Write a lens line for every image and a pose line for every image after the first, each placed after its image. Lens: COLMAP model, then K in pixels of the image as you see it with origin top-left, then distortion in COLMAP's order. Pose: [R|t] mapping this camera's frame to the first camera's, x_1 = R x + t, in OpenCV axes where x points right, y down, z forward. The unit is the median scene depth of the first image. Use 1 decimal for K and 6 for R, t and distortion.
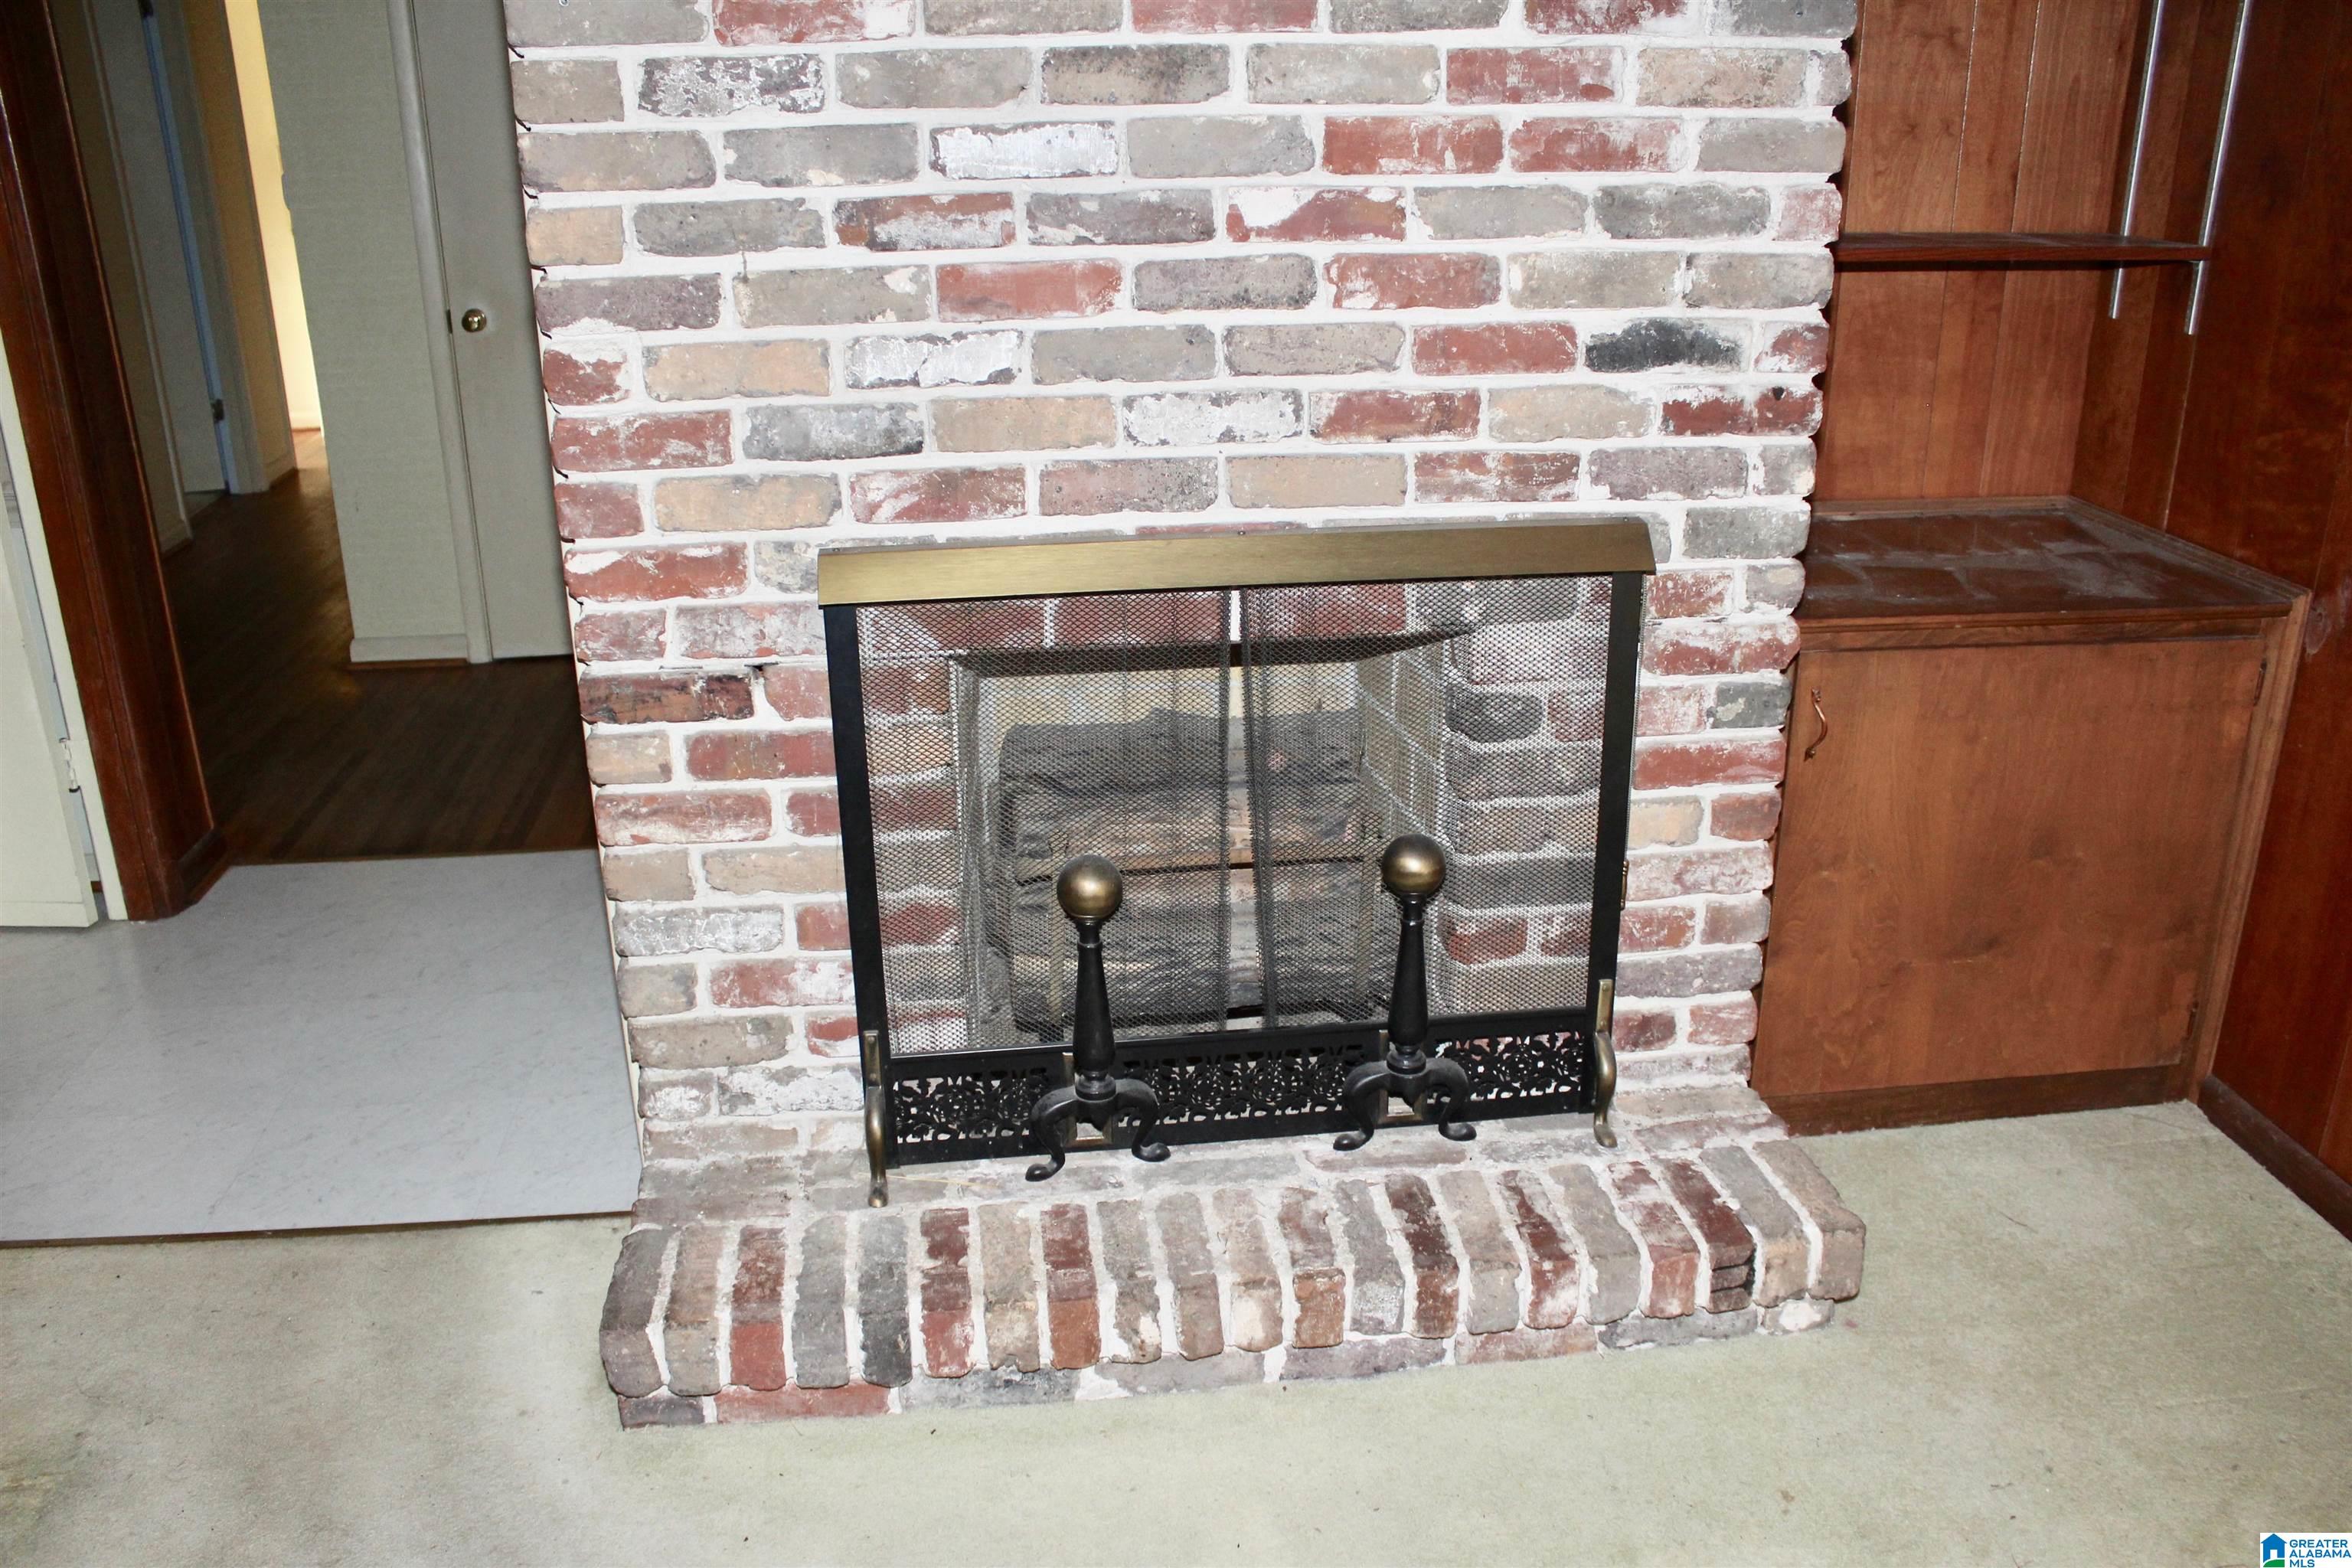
lens RADIAL K [[1937.8, 0, 1184.8], [0, 1937.8, 779.6], [0, 0, 1]] dist [-0.138432, 0.012088]
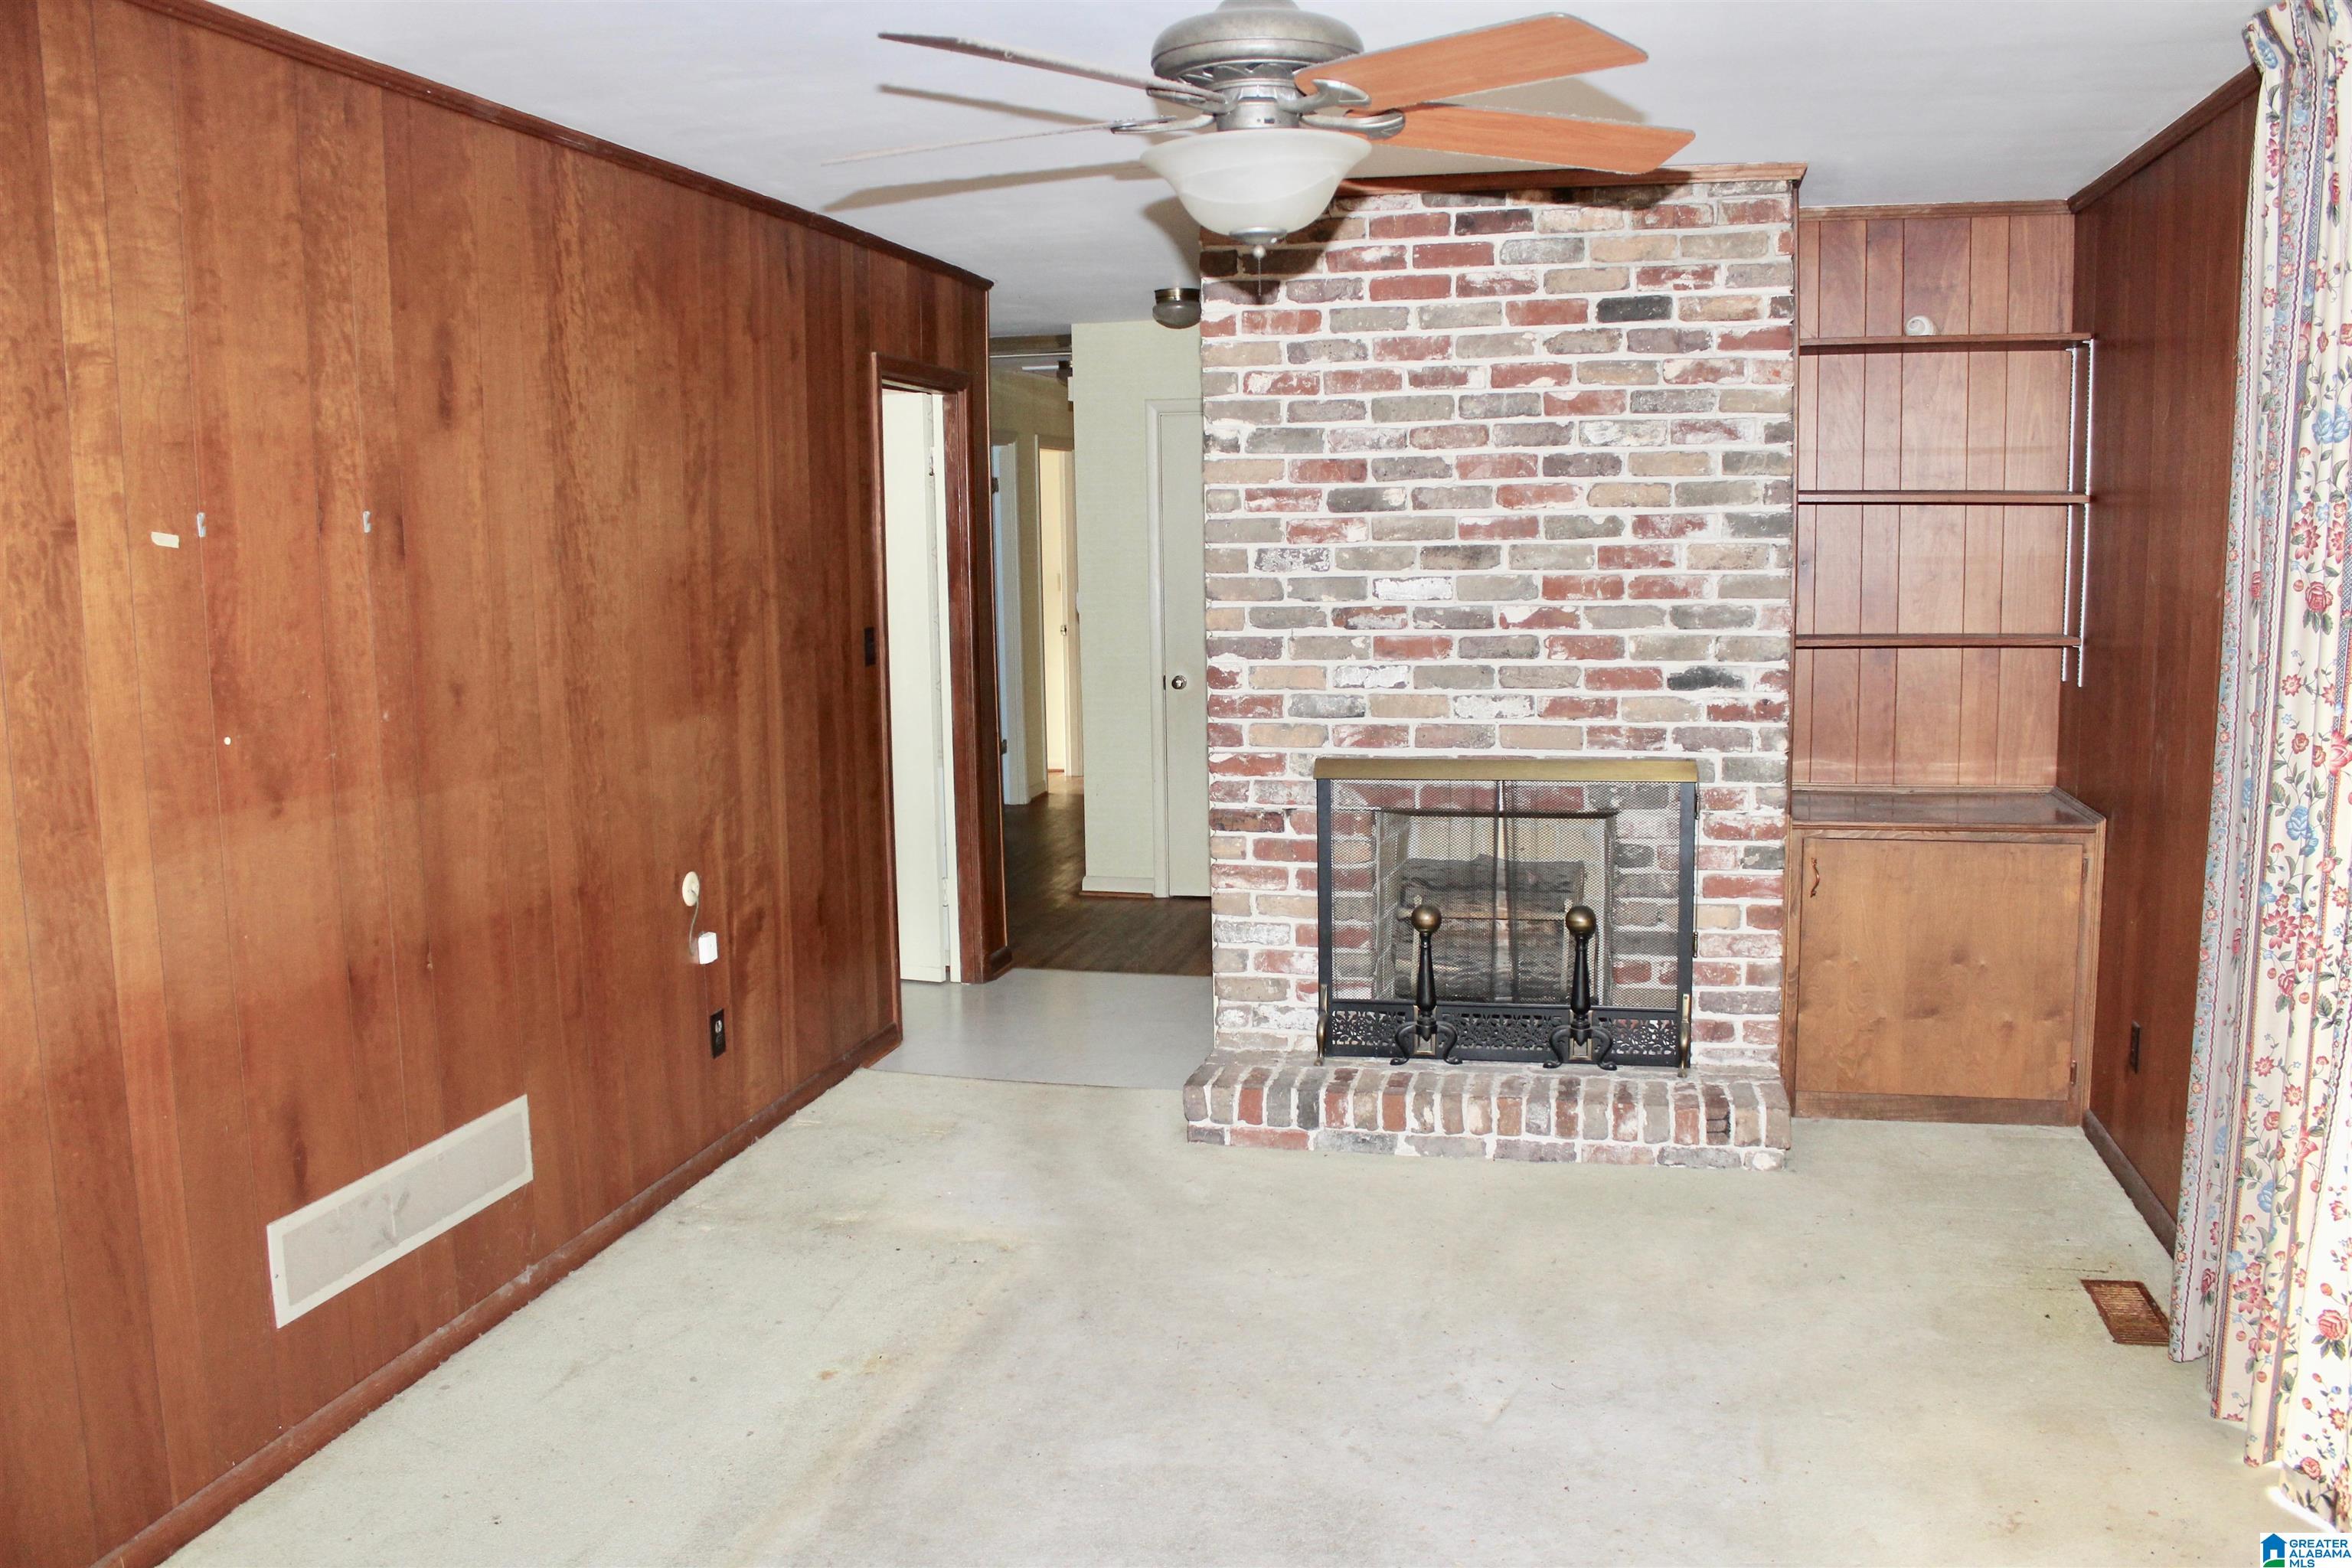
lens RADIAL K [[1937.8, 0, 1184.8], [0, 1937.8, 779.6], [0, 0, 1]] dist [-0.138432, 0.012088]
pose [[0.940167, 0.037421, -0.338653, 0.431634], [-0.111595, 0.972944, -0.202301, 0.380081], [0.321920, 0.227989, 0.918906, -1.129795]]
